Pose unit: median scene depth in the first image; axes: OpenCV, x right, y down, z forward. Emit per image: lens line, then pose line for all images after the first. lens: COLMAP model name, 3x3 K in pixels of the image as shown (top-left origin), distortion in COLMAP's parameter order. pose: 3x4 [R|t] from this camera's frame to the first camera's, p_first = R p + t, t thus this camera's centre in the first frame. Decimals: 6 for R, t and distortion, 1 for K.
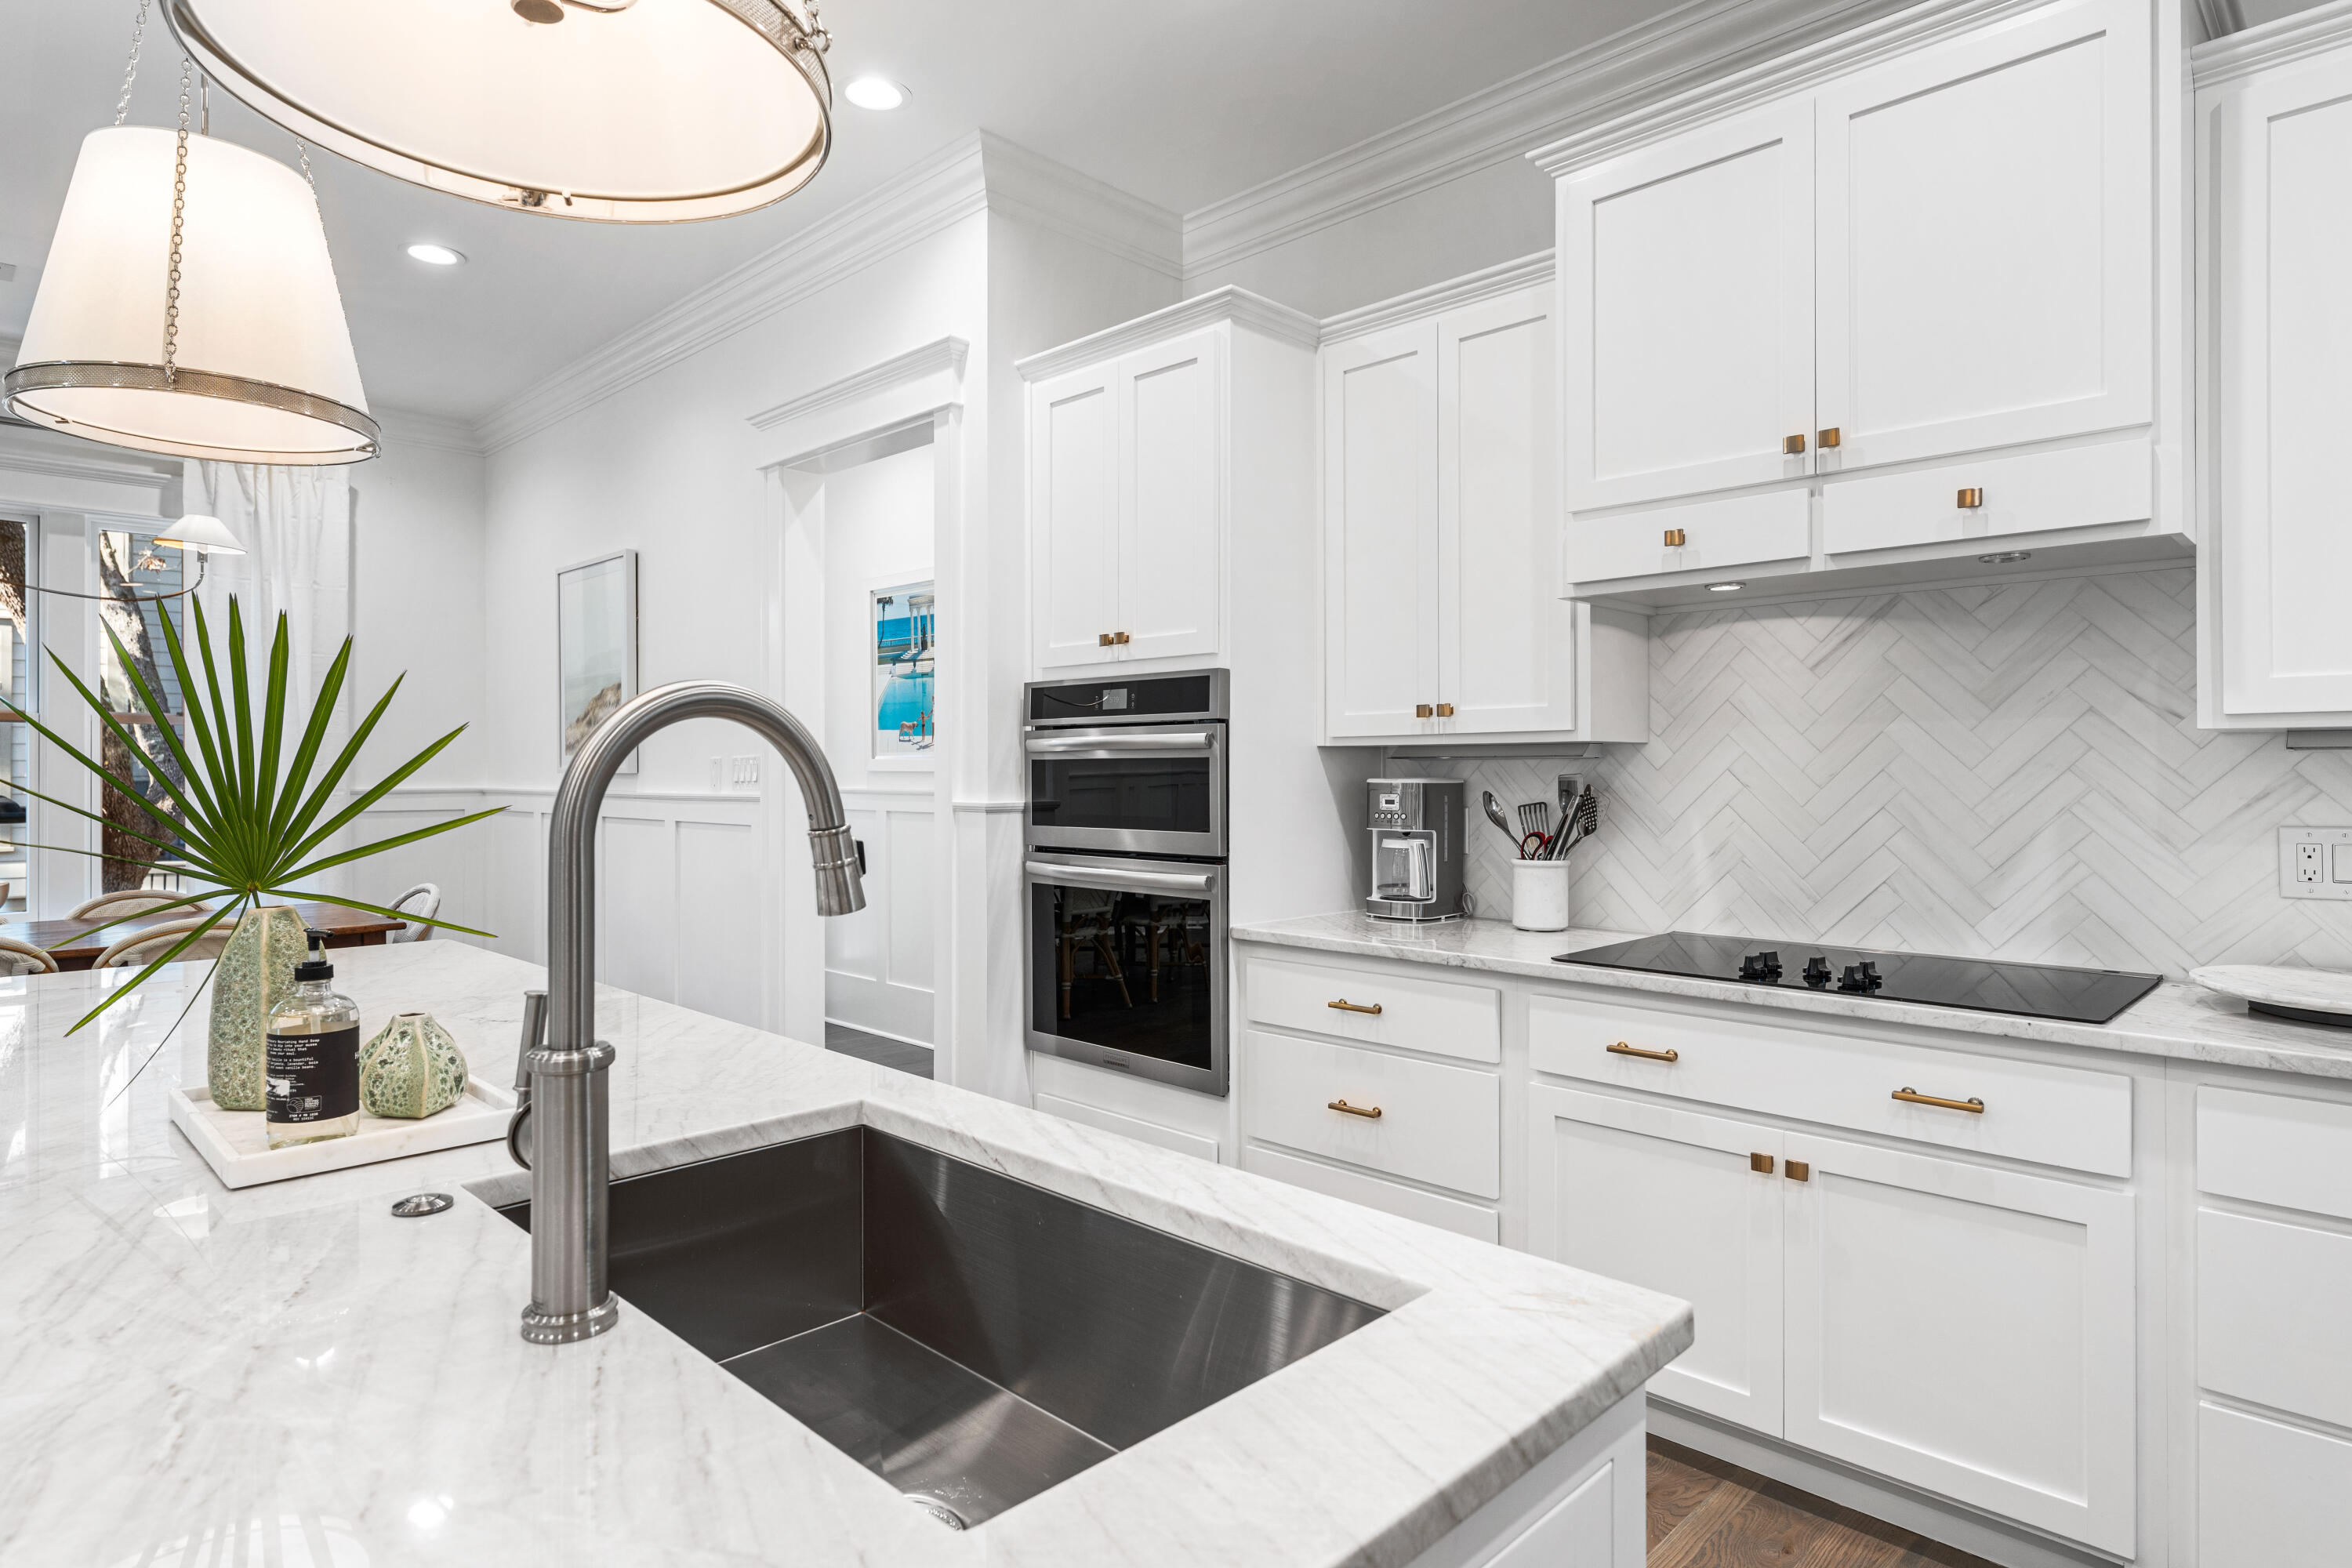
lens RADIAL K [[1253.2, 0, 1235.0], [0, 1253.2, 763.0], [0, 0, 1]] dist [-0.002494, 0.001537]
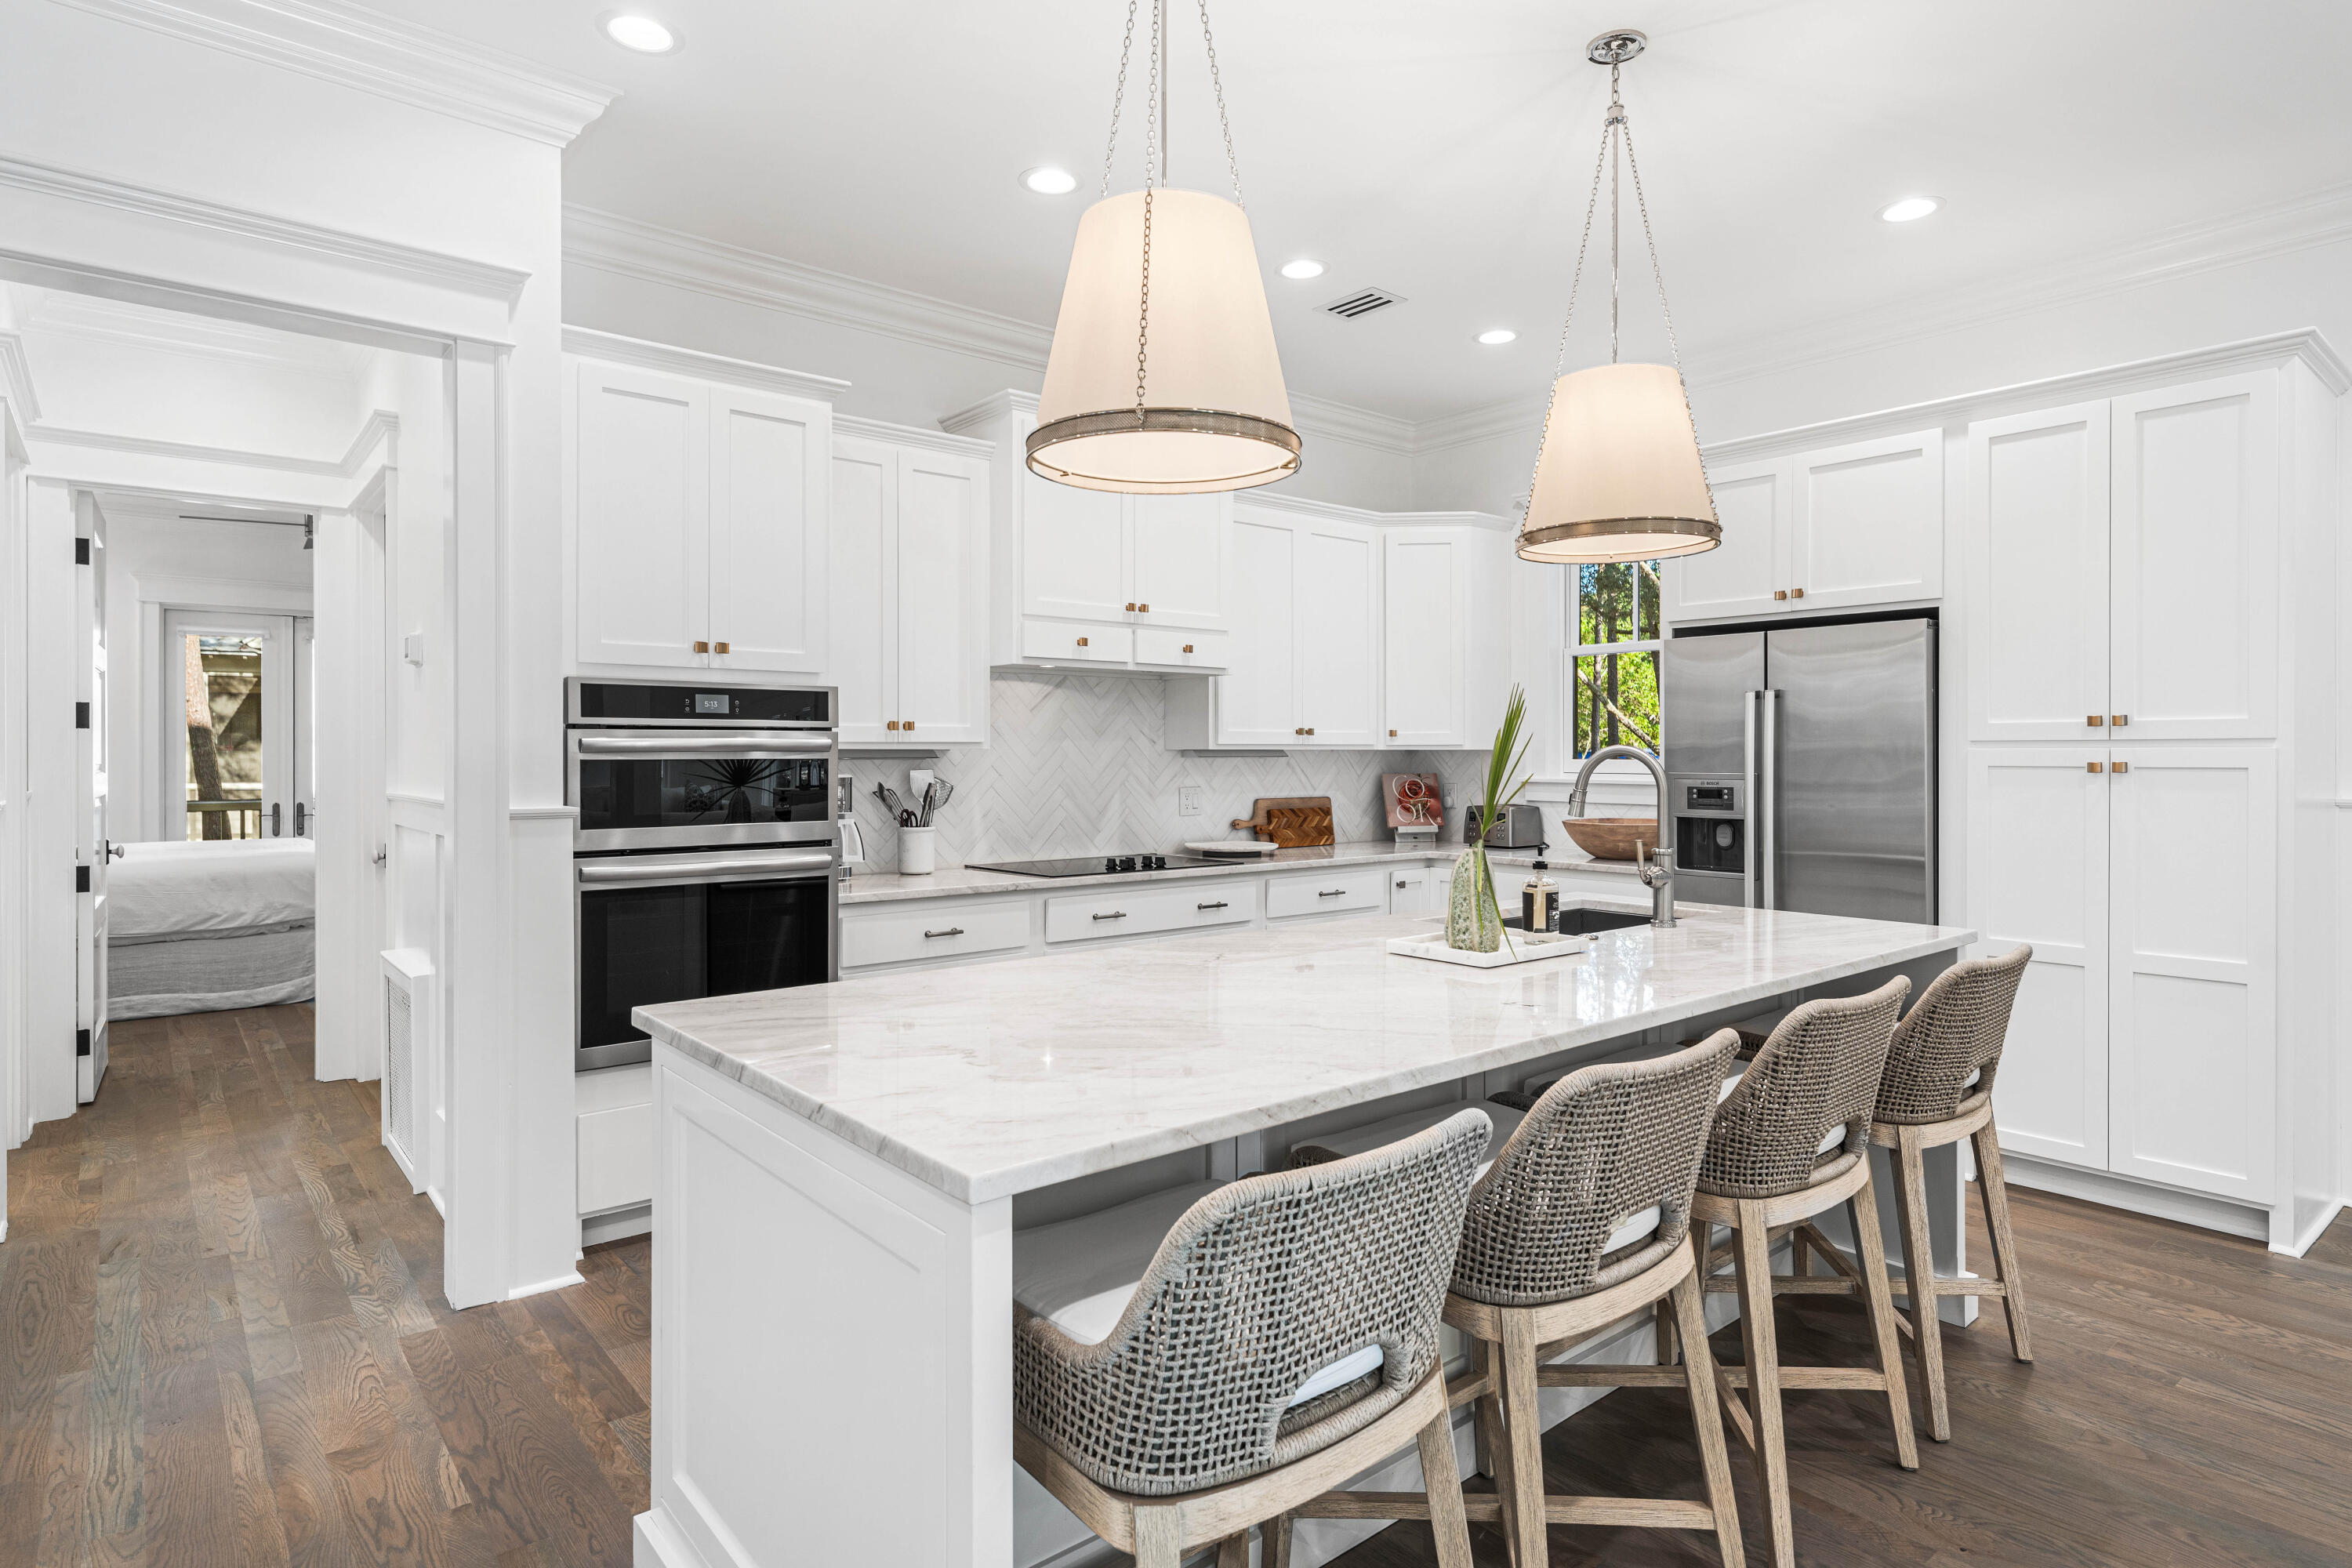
lens RADIAL K [[1253.2, 0, 1169.1], [0, 1253.2, 760.8], [0, 0, 1]] dist [-0.002494, 0.001537]
pose [[0.121486, -0.003791, 0.992586, -1.344876], [-0.006003, 0.999972, 0.004554, -0.011346], [-0.992575, -0.006511, 0.121460, 0.585082]]
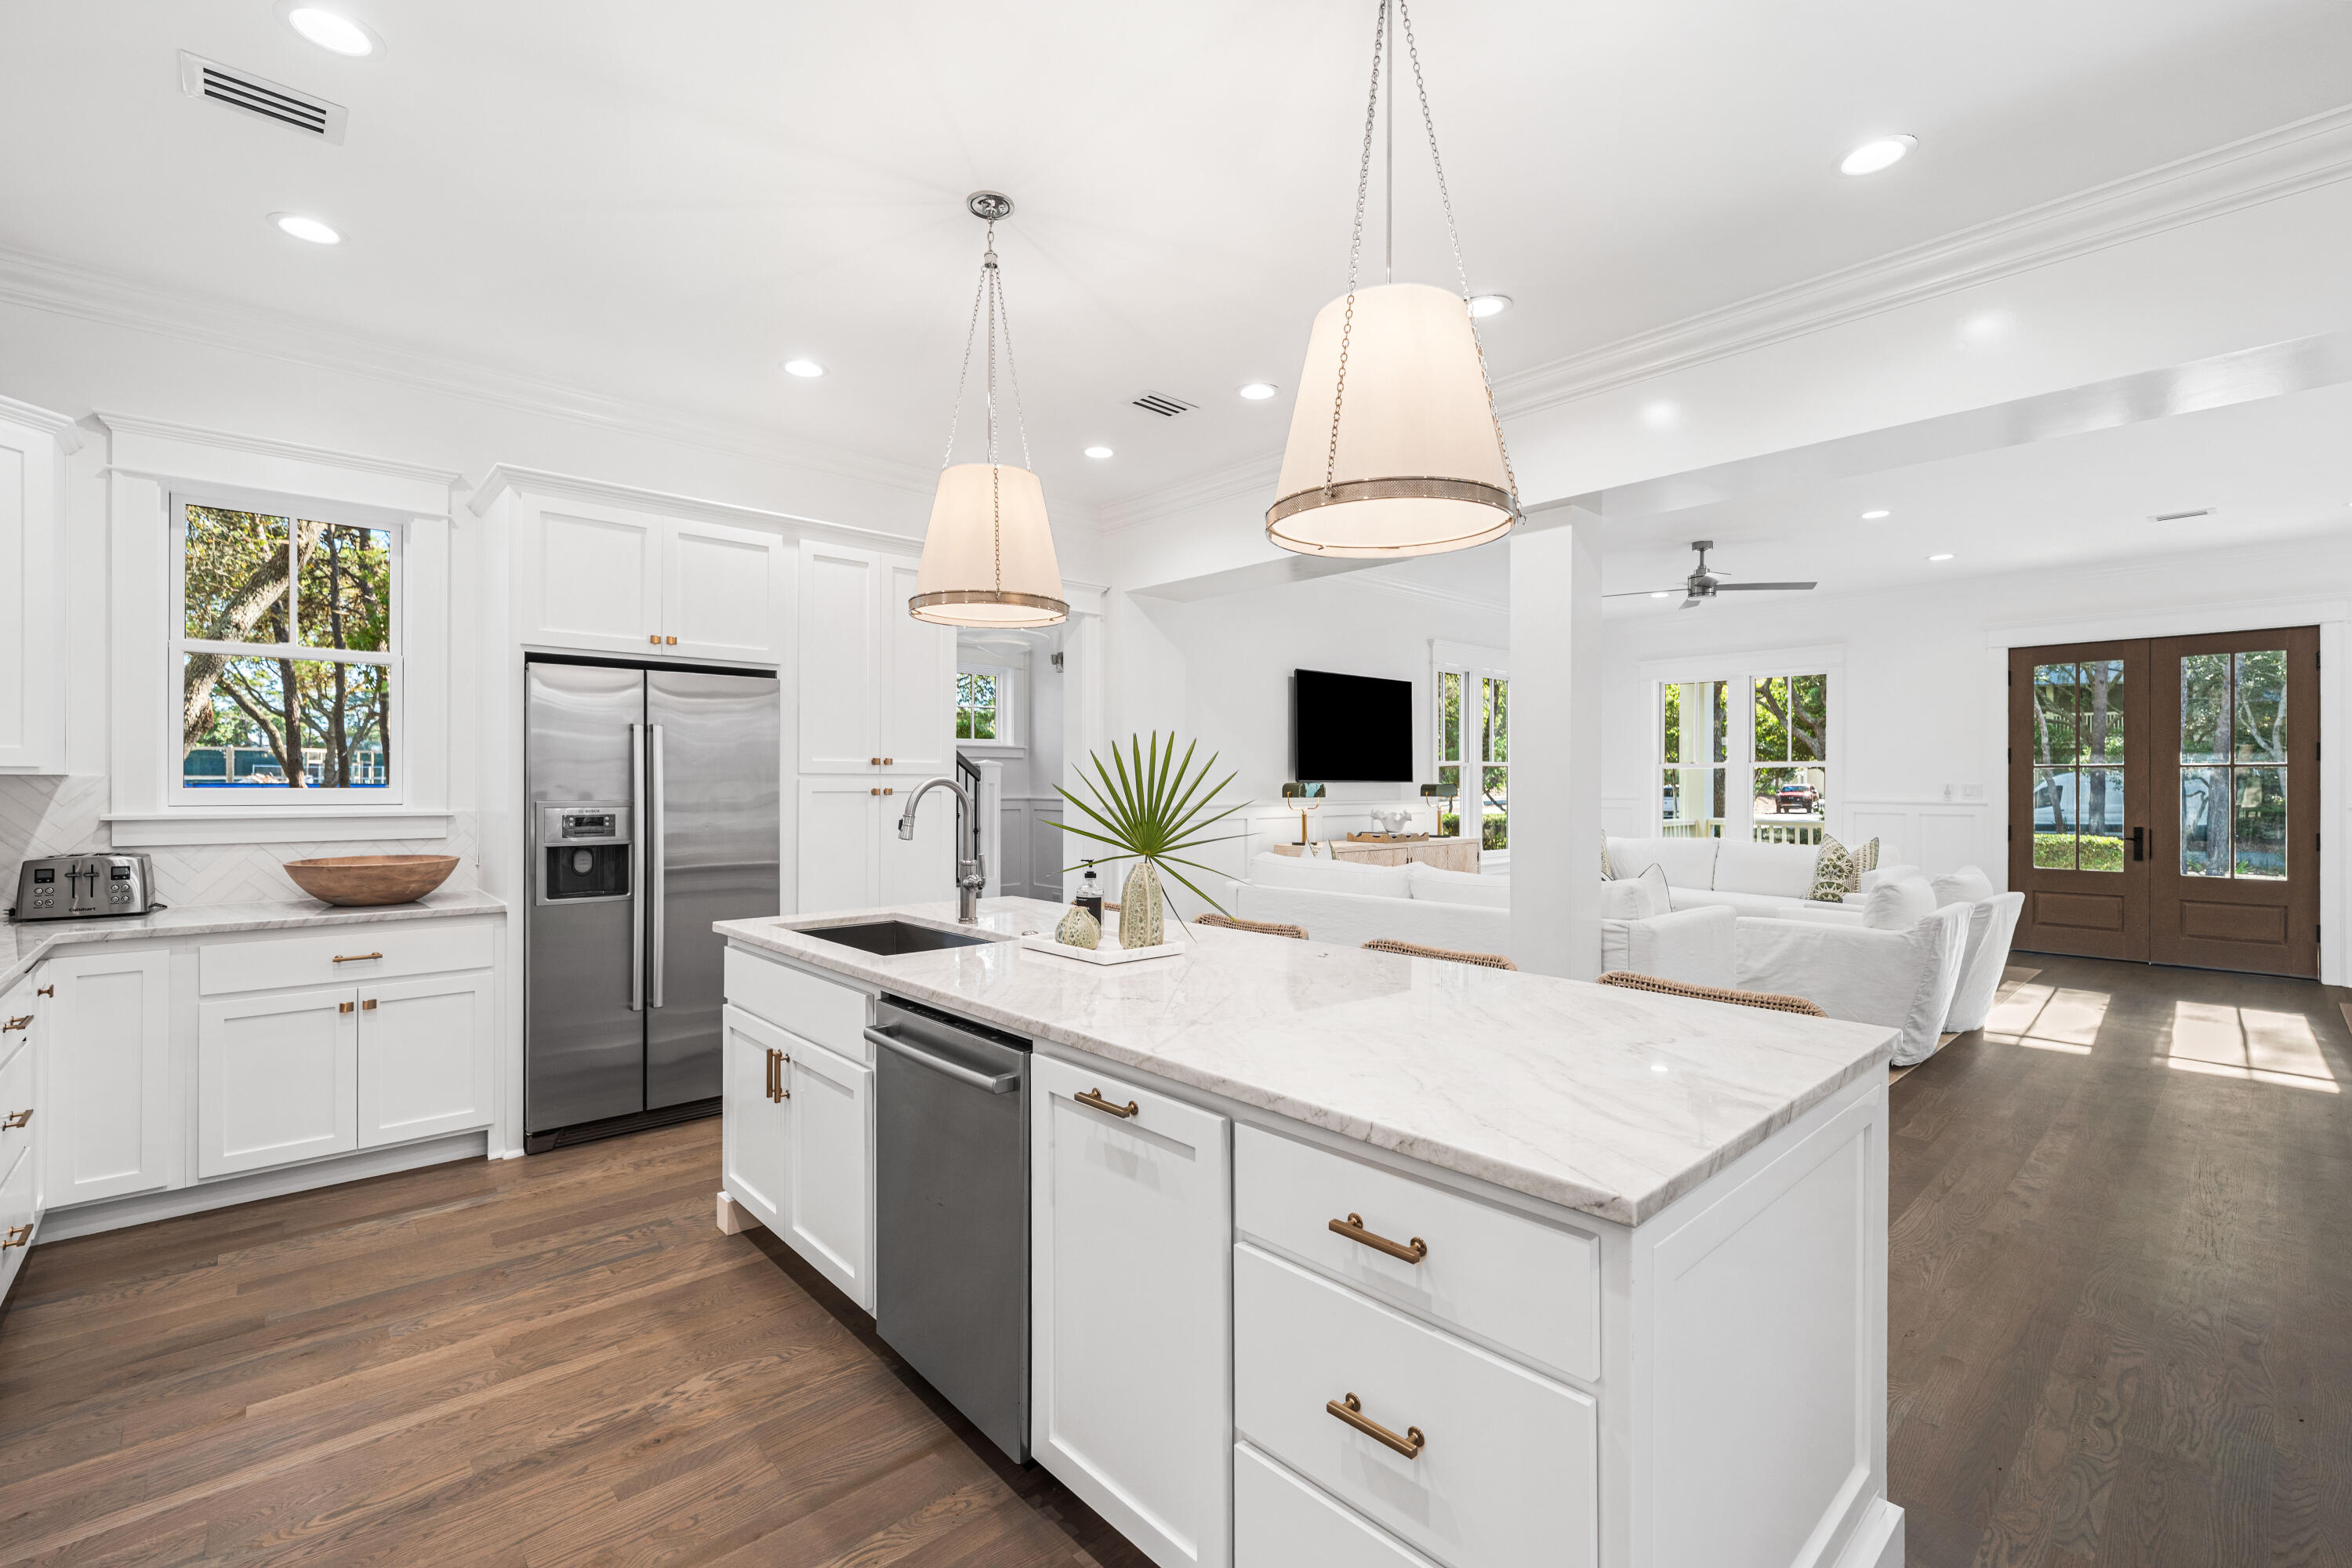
lens RADIAL K [[1013.2, 0, 1181.0], [0, 1013.2, 782.7], [0, 0, 1]] dist [-0.004816, 0.000535]
pose [[-0.997666, -0.001639, 0.068259, -0.494421], [-0.002049, 0.999980, -0.005938, -0.010398], [-0.068248, -0.006064, -0.997650, 1.389890]]
